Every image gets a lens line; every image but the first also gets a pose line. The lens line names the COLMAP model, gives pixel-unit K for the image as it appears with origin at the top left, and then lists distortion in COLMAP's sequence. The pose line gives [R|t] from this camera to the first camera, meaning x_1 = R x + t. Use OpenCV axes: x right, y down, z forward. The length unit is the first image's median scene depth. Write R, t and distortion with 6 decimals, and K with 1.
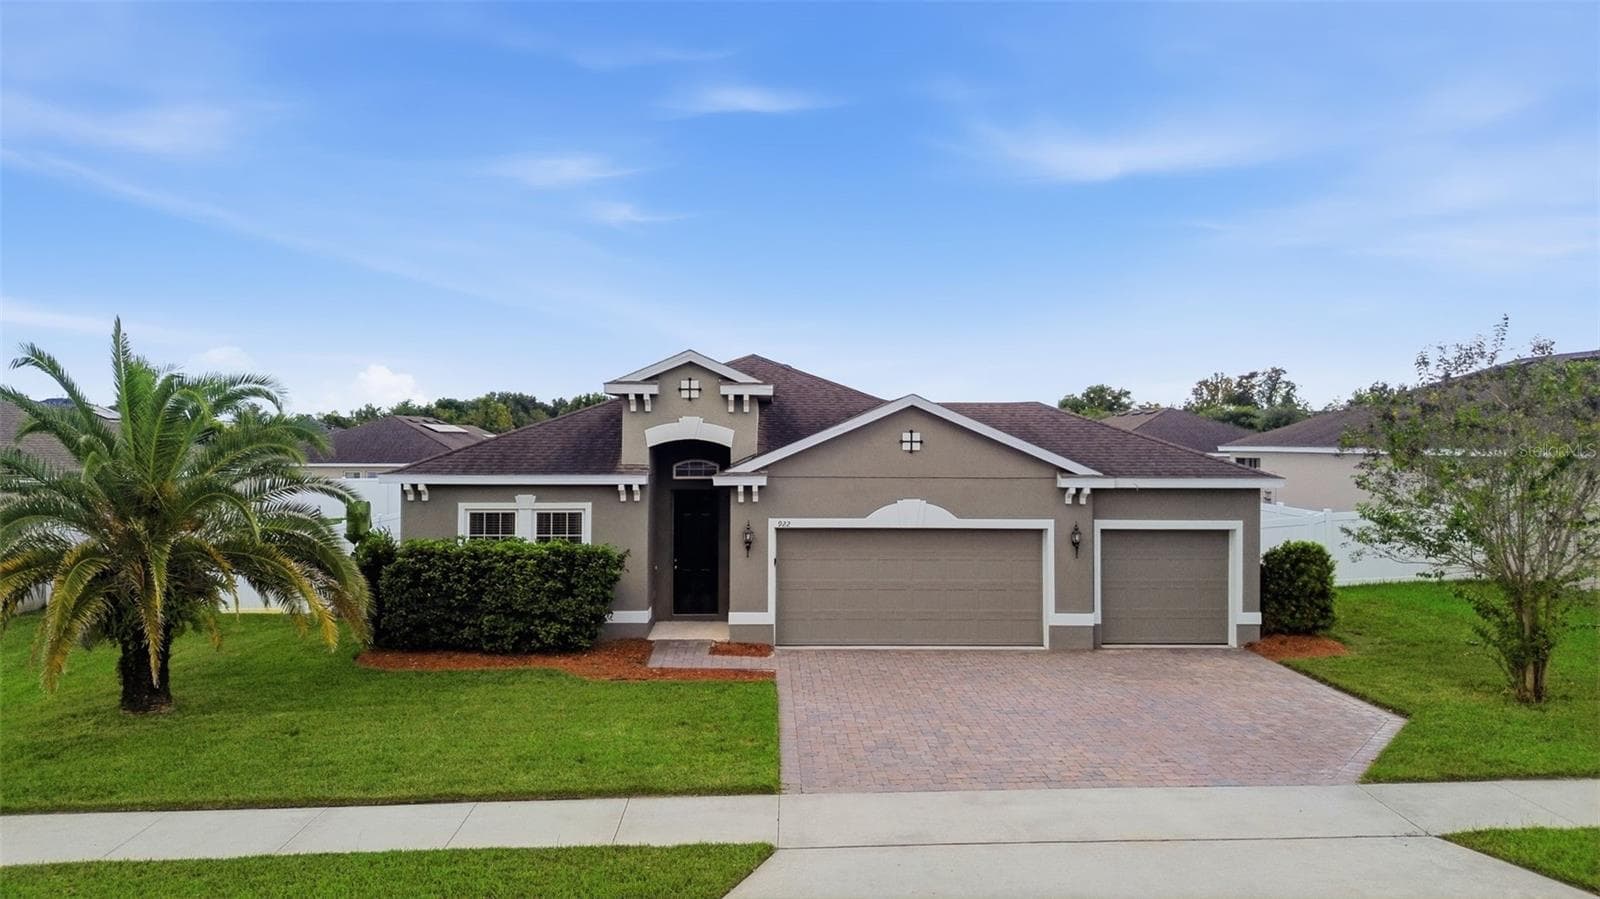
lens RADIAL K [[1148.5, 0, 804.7], [0, 1148.5, 443.0], [0, 0, 1]] dist [0.076497, -0.081649]
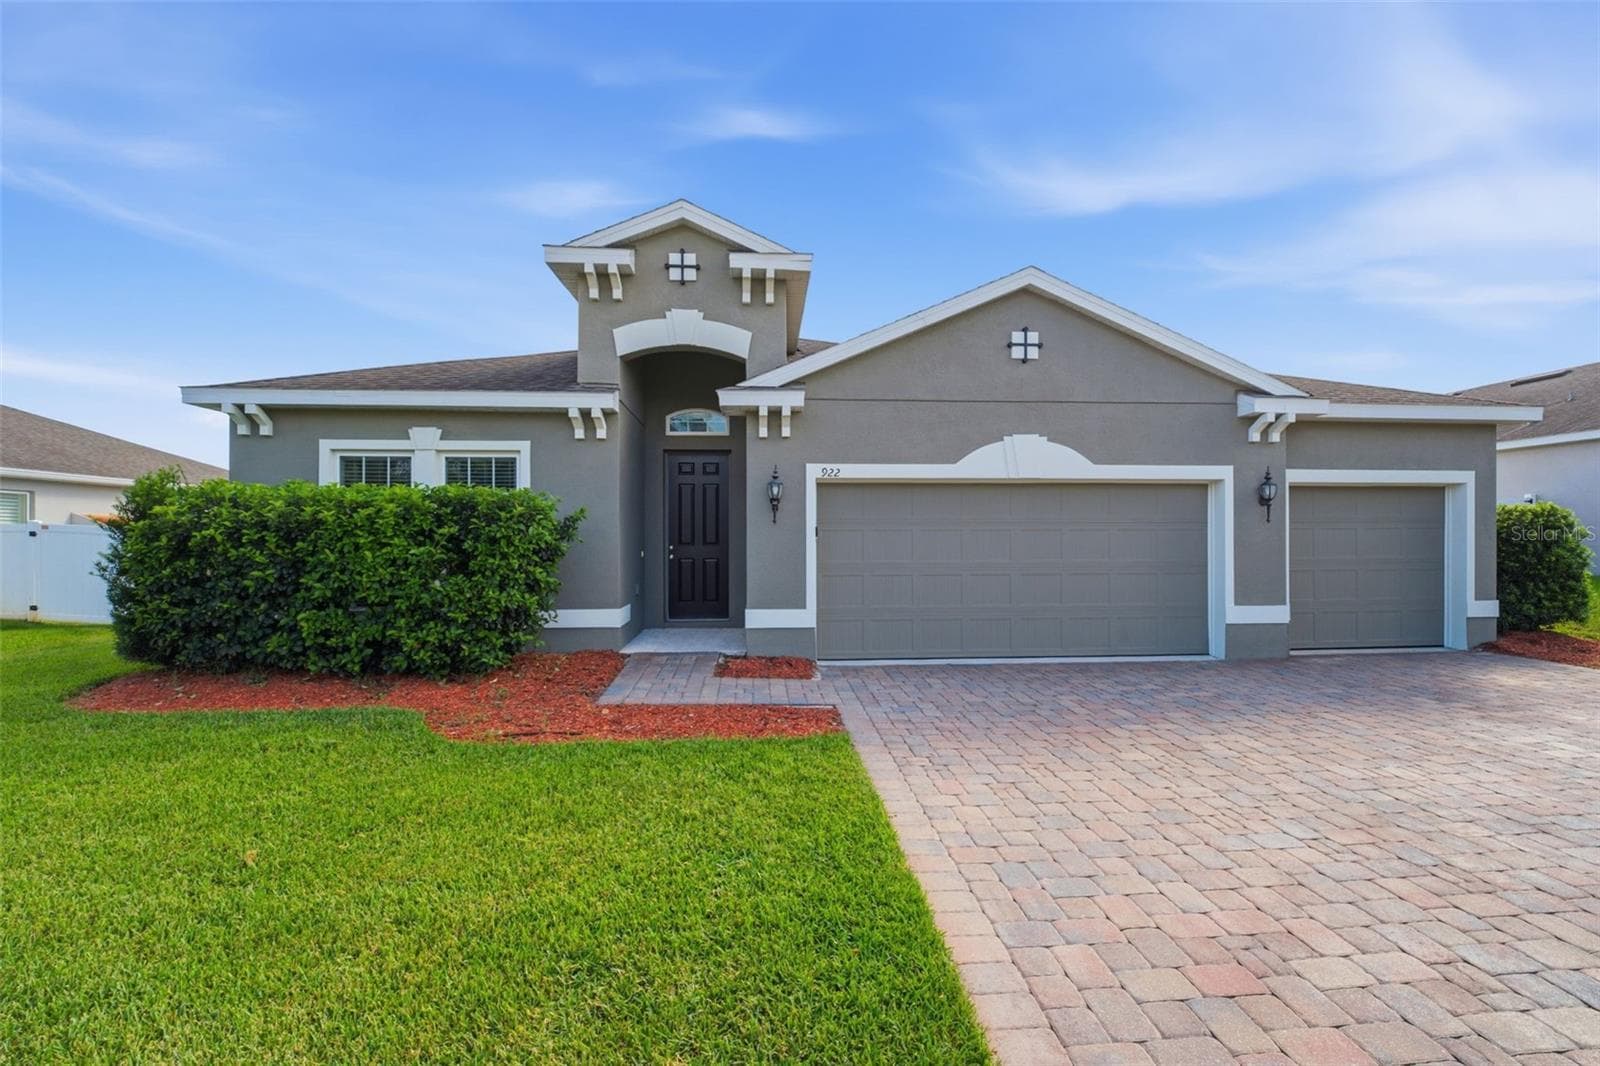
lens RADIAL K [[713.7, 0, 806.0], [0, 713.7, 537.6], [0, 0, 1]] dist [-0.019069, -0.000150]
pose [[0.999494, -0.007127, 0.030988, -0.044054], [0.006948, 0.999958, 0.005903, 0.104147], [-0.031029, -0.005685, 0.999502, 0.597956]]
